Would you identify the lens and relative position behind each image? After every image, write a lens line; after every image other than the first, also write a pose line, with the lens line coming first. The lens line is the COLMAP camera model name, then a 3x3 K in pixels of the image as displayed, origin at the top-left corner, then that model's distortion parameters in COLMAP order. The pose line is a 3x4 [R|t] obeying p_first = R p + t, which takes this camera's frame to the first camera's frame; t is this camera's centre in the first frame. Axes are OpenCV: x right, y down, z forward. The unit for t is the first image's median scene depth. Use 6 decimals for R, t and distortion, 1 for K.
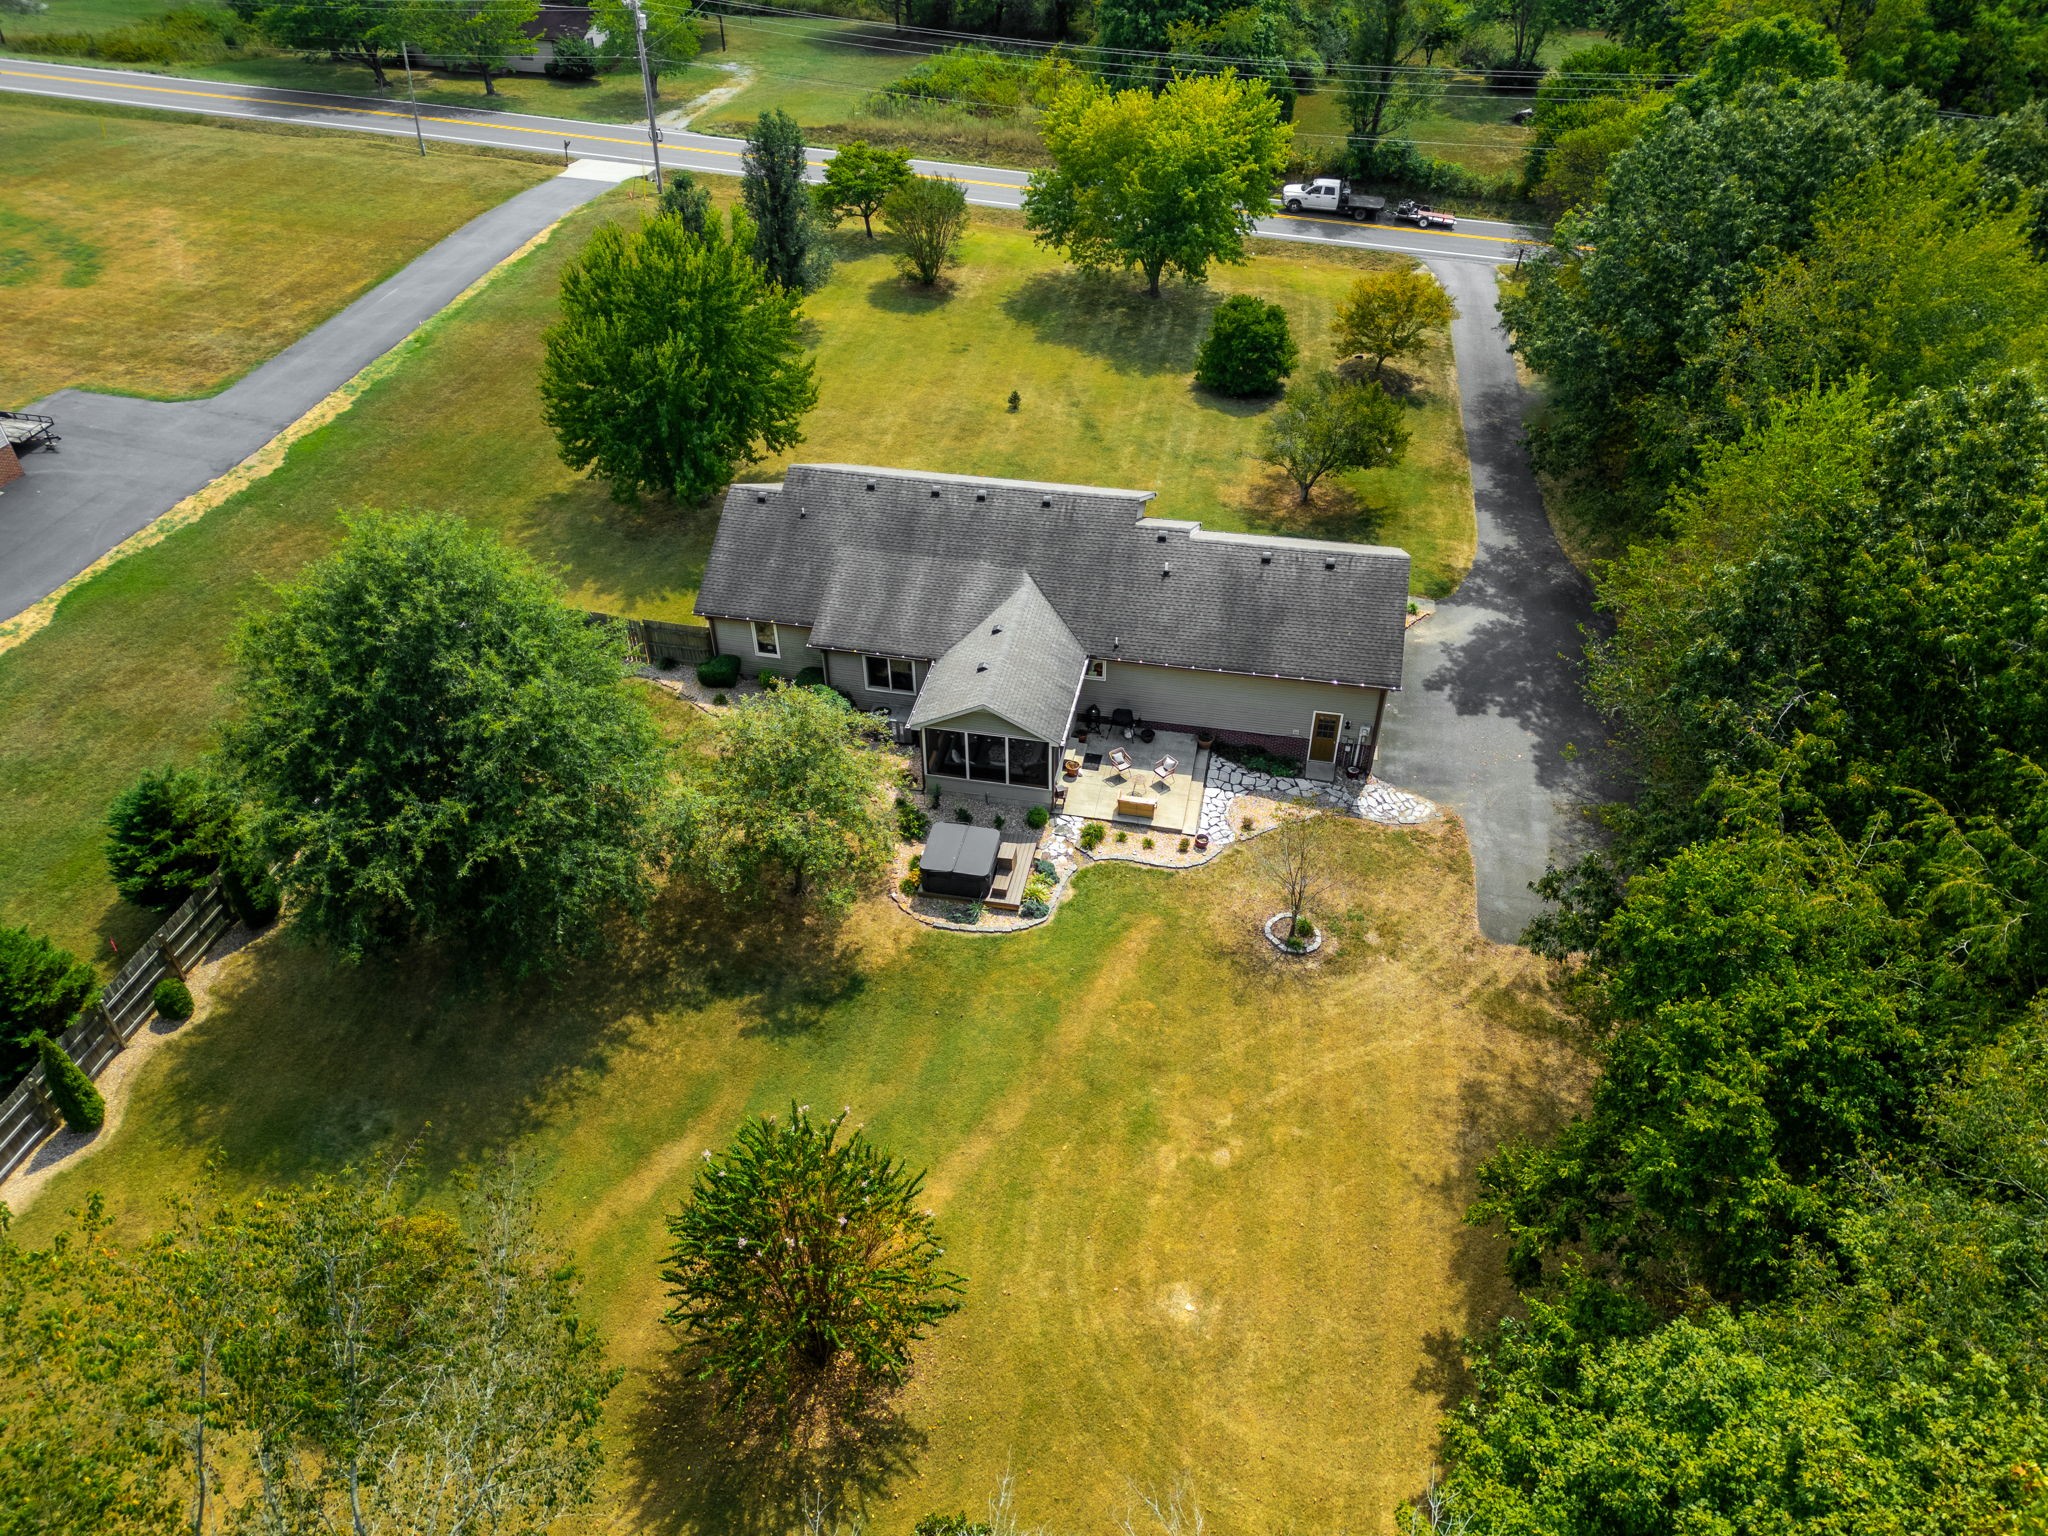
lens RADIAL K [[1458.3, 0, 1018.1], [0, 1458.3, 765.6], [0, 0, 1]] dist [0.064180, -0.060329]
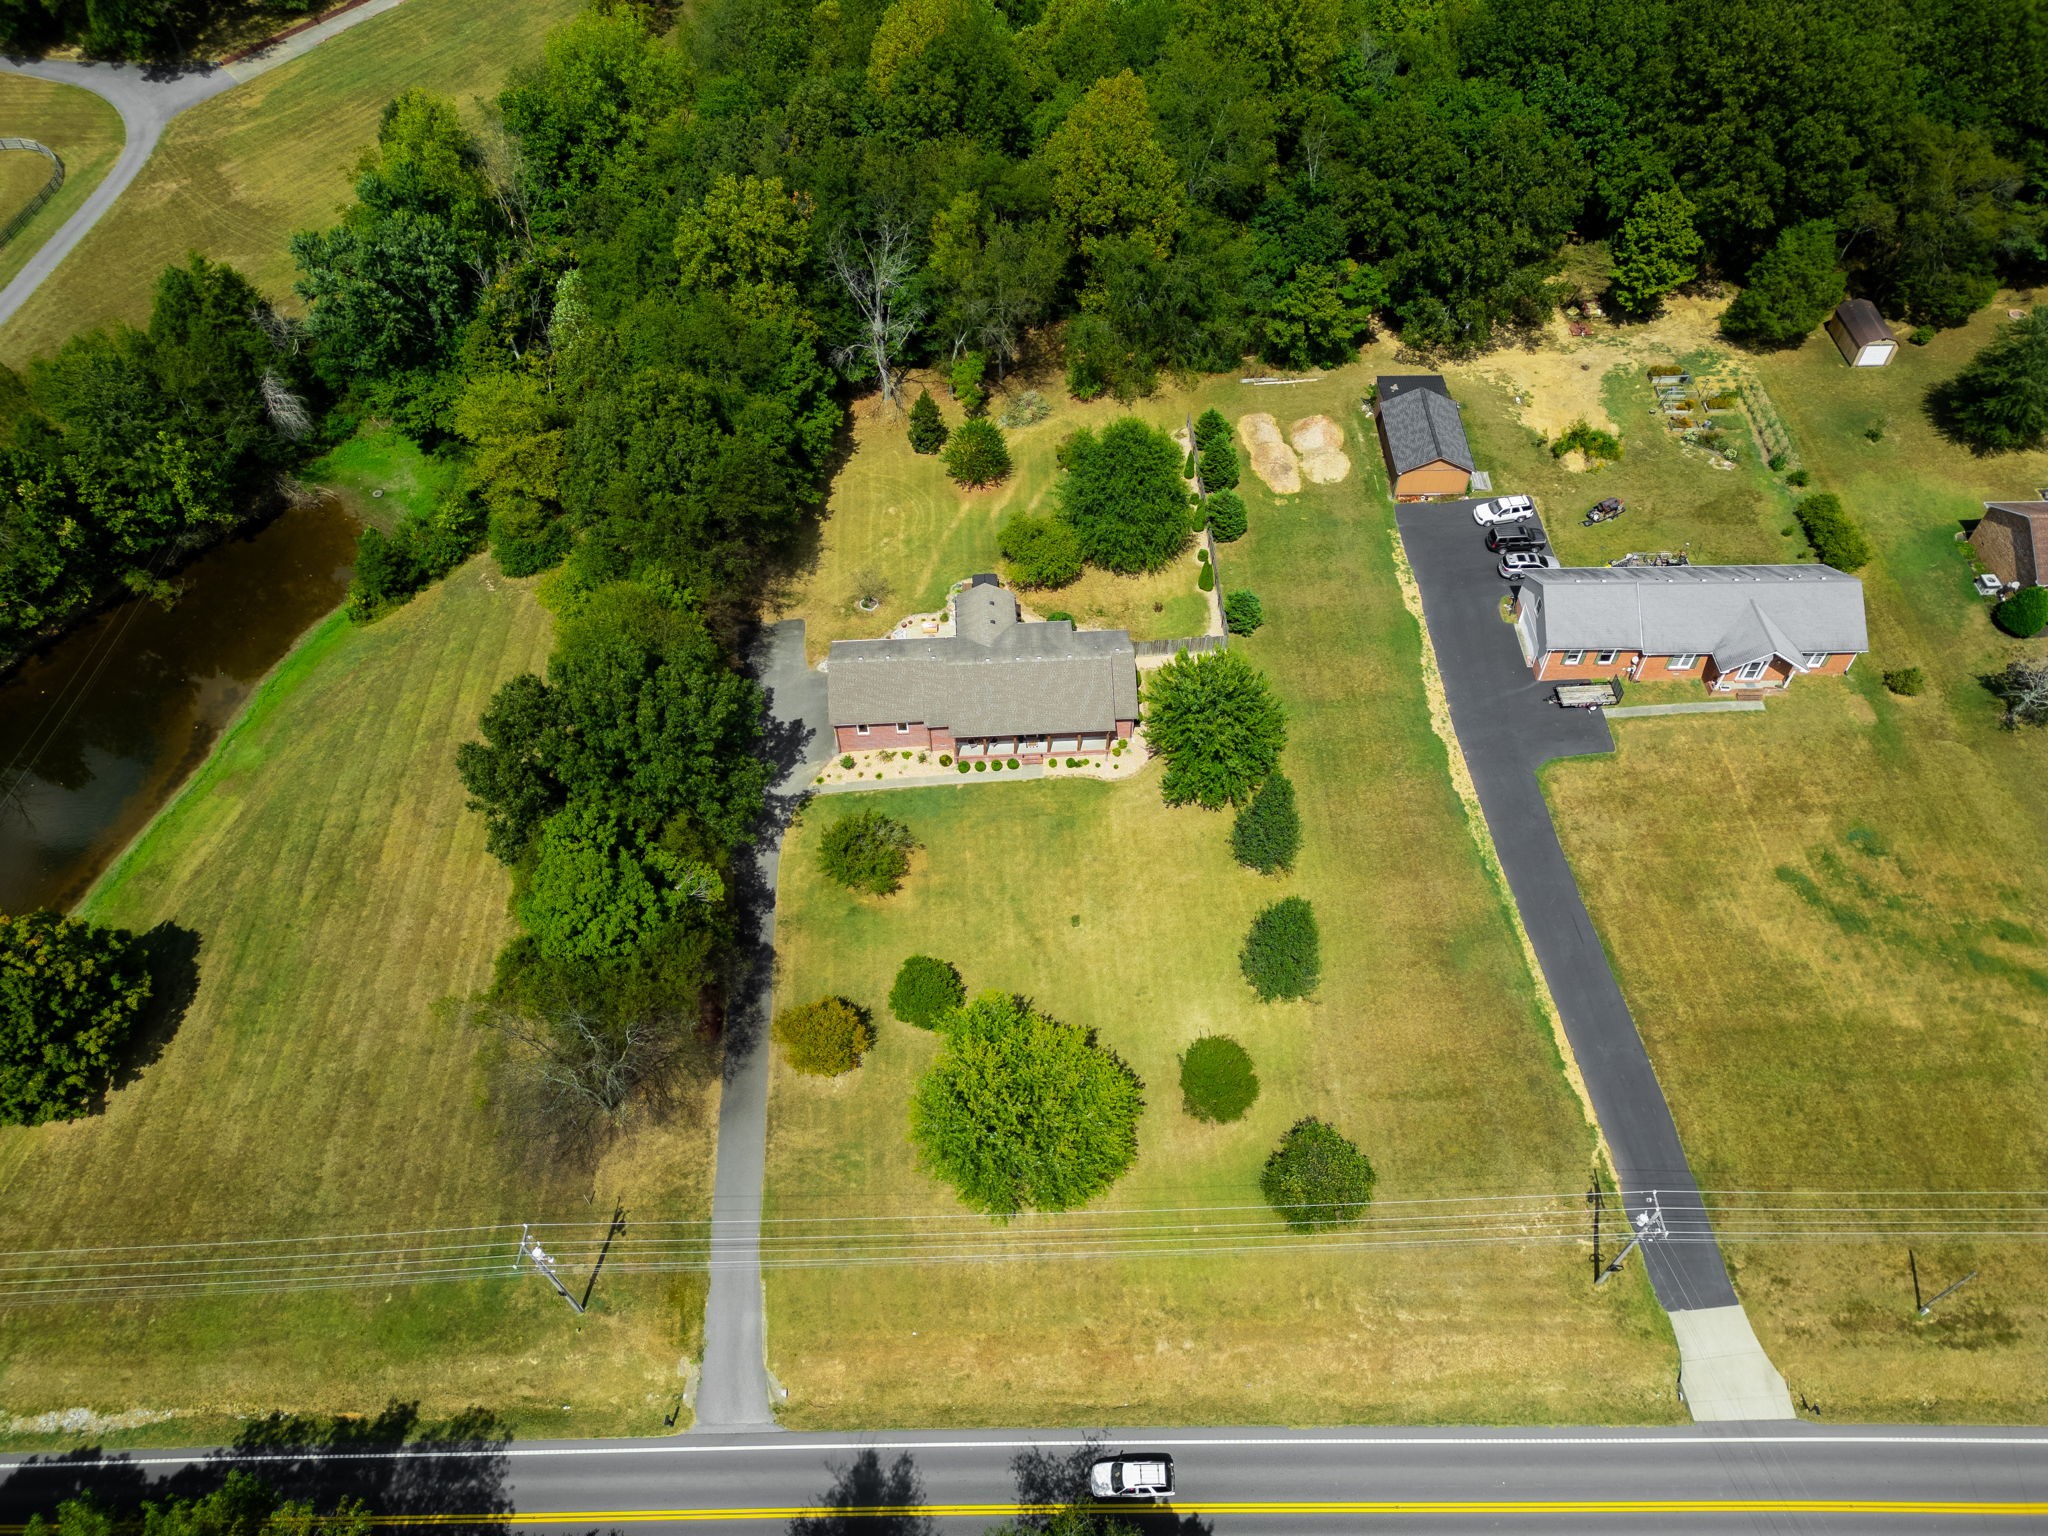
lens RADIAL K [[1419.8, 0, 1024.0], [0, 1419.8, 768.0], [0, 0, 1]] dist [0.066307, -0.060330]
pose [[-0.968181, 0.203520, -0.145623, 0.345031], [-0.145560, 0.015364, 0.989230, -2.554299], [0.203565, 0.978950, 0.014749, 1.261172]]
